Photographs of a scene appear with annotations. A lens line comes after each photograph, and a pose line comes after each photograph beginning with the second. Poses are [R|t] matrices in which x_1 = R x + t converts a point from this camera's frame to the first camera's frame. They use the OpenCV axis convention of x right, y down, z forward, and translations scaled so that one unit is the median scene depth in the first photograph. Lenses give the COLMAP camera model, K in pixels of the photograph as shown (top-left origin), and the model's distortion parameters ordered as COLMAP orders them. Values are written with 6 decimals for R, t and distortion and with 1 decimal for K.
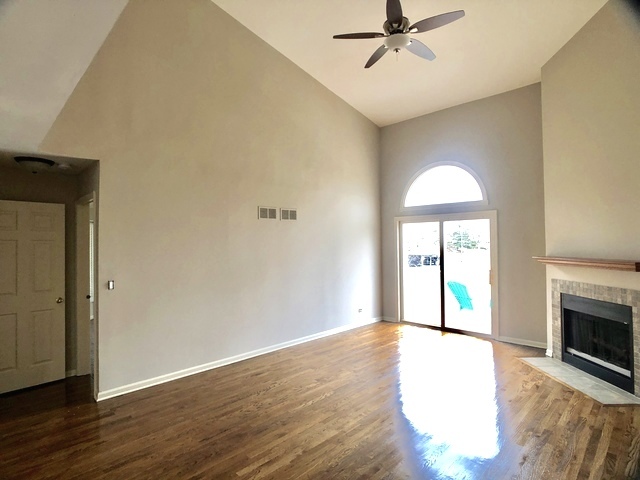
lens RADIAL K [[347.1, 0, 322.6], [0, 347.1, 240.2], [0, 0, 1]] dist [-0.000550, 0.000404]
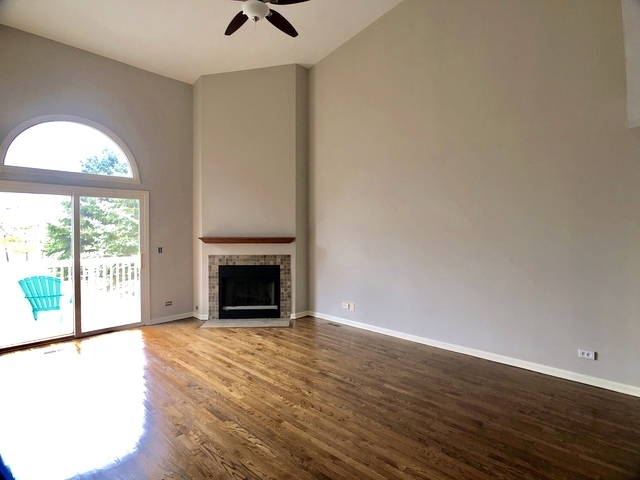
lens RADIAL K [[347.1, 0, 314.1], [0, 347.1, 233.6], [0, 0, 1]] dist [-0.000550, 0.000404]
pose [[-0.022825, -0.007852, 0.999709, -0.587870], [-0.015279, 0.999855, 0.007504, 0.020664], [-0.999623, -0.015103, -0.022941, 0.686524]]
